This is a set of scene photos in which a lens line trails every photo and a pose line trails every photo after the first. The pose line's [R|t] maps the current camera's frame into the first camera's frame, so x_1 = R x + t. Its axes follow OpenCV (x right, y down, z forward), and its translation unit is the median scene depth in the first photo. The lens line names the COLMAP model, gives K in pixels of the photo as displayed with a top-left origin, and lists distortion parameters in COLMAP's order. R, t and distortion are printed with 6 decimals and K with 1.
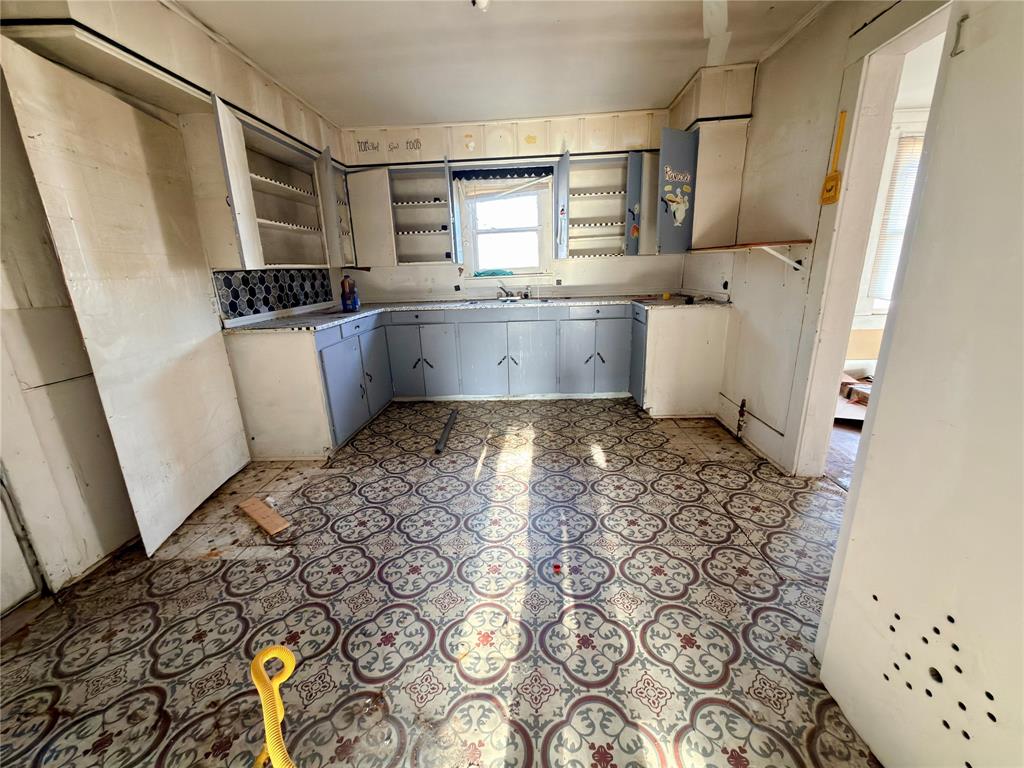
lens RADIAL K [[410.4, 0, 512.3], [0, 410.4, 383.7], [0, 0, 1]] dist [0.003340, 0.000391]
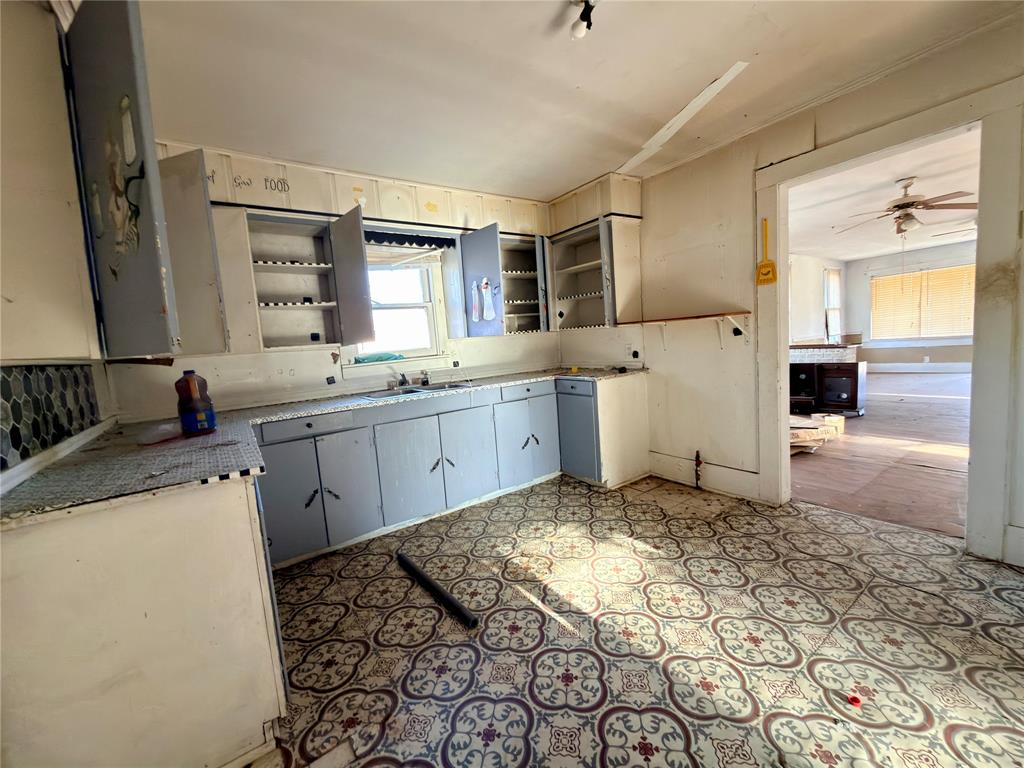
lens RADIAL K [[410.4, 0, 514.8], [0, 410.4, 383.6], [0, 0, 1]] dist [0.003340, 0.000391]
pose [[0.786456, -0.088808, 0.611229, -0.431788], [0.213421, 0.967727, -0.134000, -0.083379], [-0.579602, 0.235834, 0.780028, 0.338005]]
